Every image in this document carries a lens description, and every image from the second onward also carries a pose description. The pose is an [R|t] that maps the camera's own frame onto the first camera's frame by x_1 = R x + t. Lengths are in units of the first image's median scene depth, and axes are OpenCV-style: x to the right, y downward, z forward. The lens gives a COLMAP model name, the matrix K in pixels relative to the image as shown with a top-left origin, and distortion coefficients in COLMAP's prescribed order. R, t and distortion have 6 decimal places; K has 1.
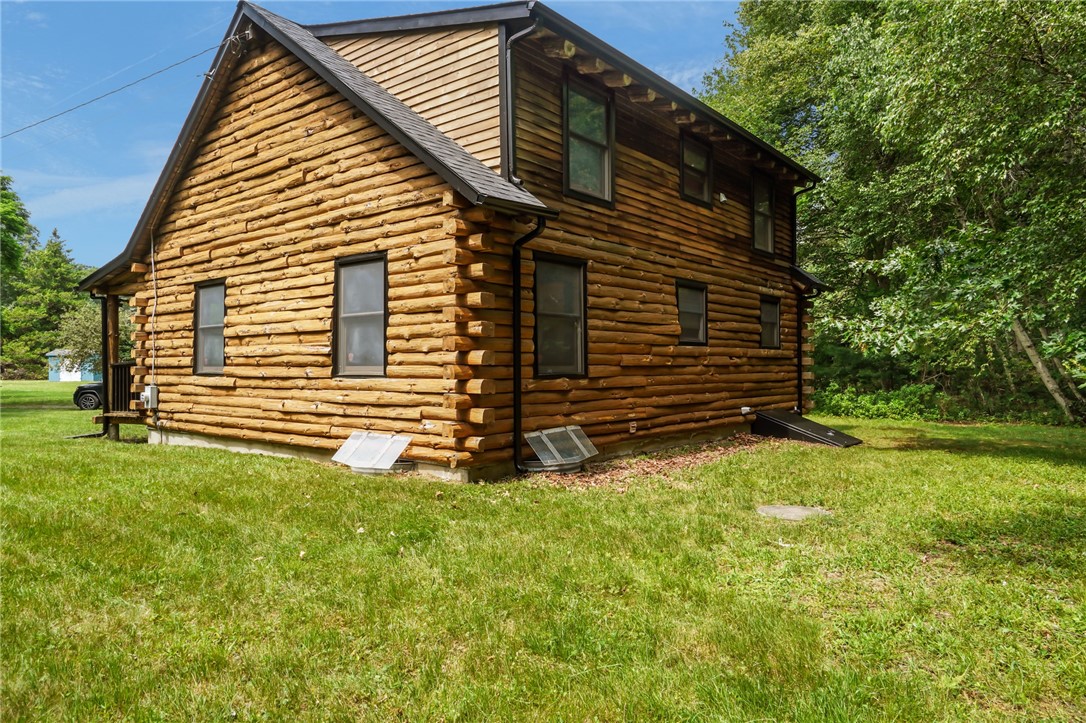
lens RADIAL K [[703.7, 0, 542.2], [0, 703.7, 361.4], [0, 0, 1]] dist [0.004888, 0.000232]
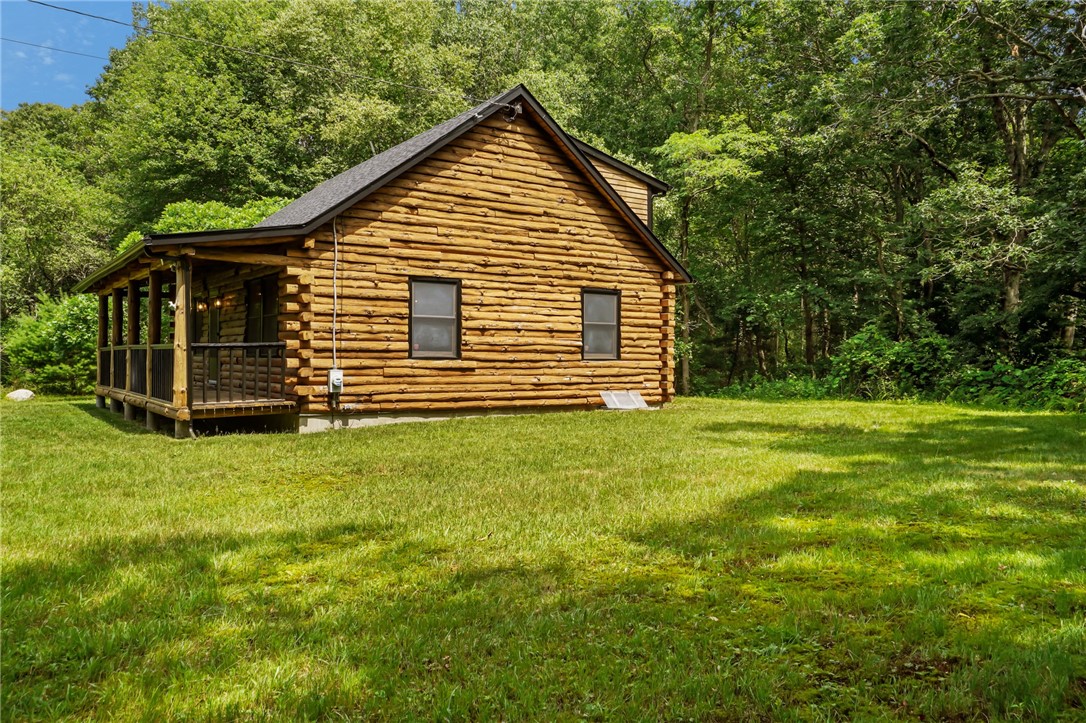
lens RADIAL K [[823.1, 0, 543.2], [0, 823.1, 367.9], [0, 0, 1]] dist [0.050872, 0.017741]
pose [[0.280862, -0.001117, 0.959747, -1.934586], [-0.011873, 0.999919, 0.004638, 0.029335], [-0.959675, -0.012698, 0.280826, 0.497111]]
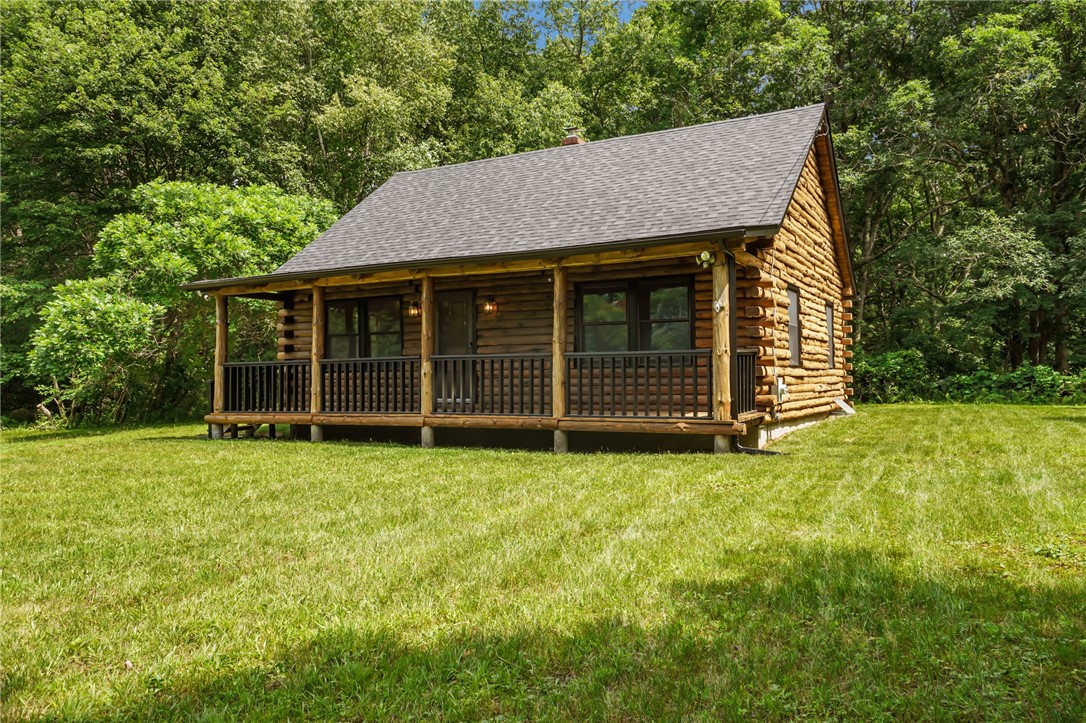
lens RADIAL K [[823.1, 0, 541.6], [0, 823.1, 358.3], [0, 0, 1]] dist [0.050872, 0.017741]
pose [[-0.182463, 0.022441, 0.982957, -1.948078], [-0.006230, 0.999693, -0.023979, 0.045069], [-0.983193, -0.010499, -0.182267, 1.865394]]
